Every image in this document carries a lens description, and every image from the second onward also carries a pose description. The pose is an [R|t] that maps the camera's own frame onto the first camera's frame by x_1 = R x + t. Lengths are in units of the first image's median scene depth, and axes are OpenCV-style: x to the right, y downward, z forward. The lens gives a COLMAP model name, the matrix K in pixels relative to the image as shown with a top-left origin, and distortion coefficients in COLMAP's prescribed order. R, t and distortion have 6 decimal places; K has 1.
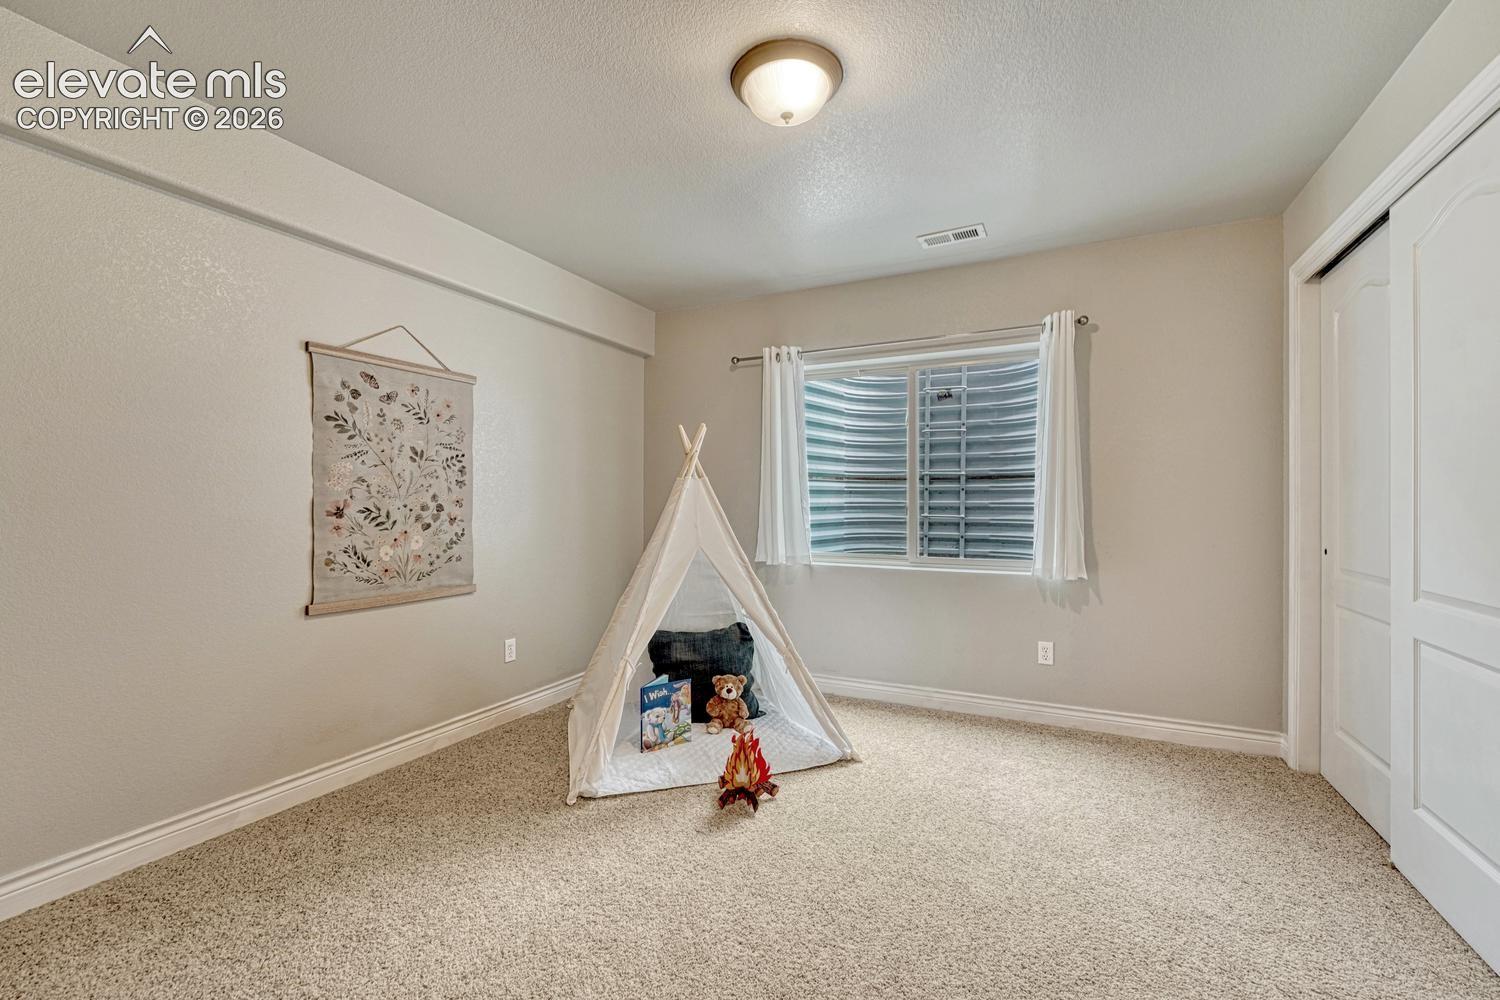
lens RADIAL K [[633.7, 0, 746.7], [0, 633.7, 504.0], [0, 0, 1]] dist [-0.012265, 0.000230]
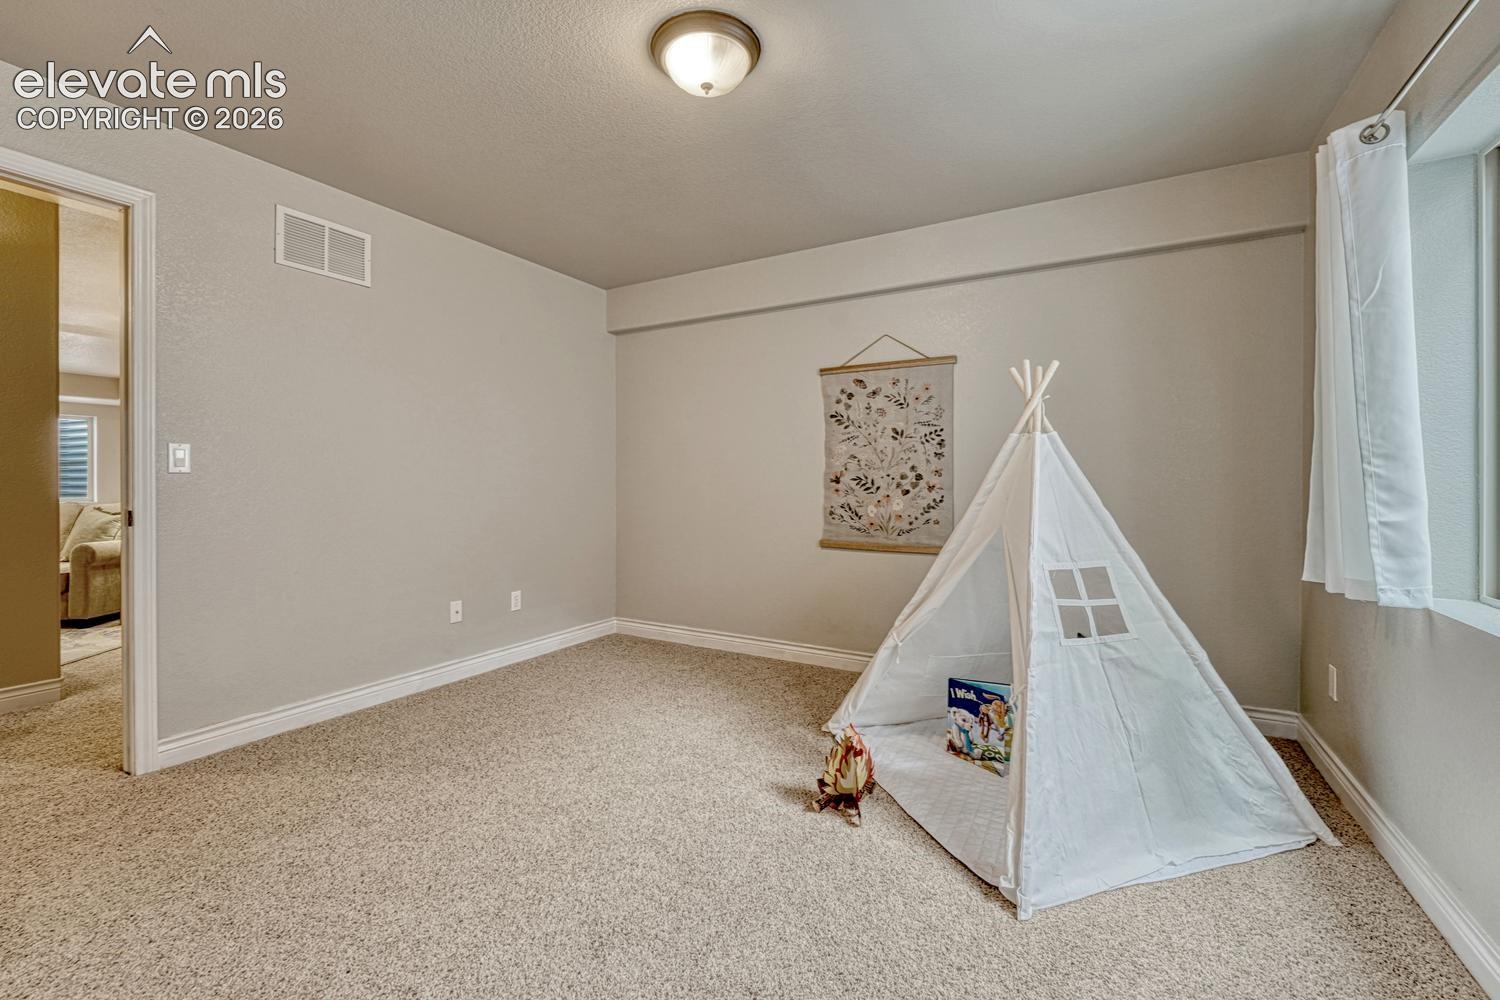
lens RADIAL K [[633.7, 0, 742.2], [0, 633.7, 489.0], [0, 0, 1]] dist [-0.012265, 0.000230]
pose [[-0.069420, 0.008480, -0.997551, 0.740299], [-0.003014, 0.999958, 0.008710, 0.019867], [0.997583, 0.003612, -0.069391, 0.781141]]
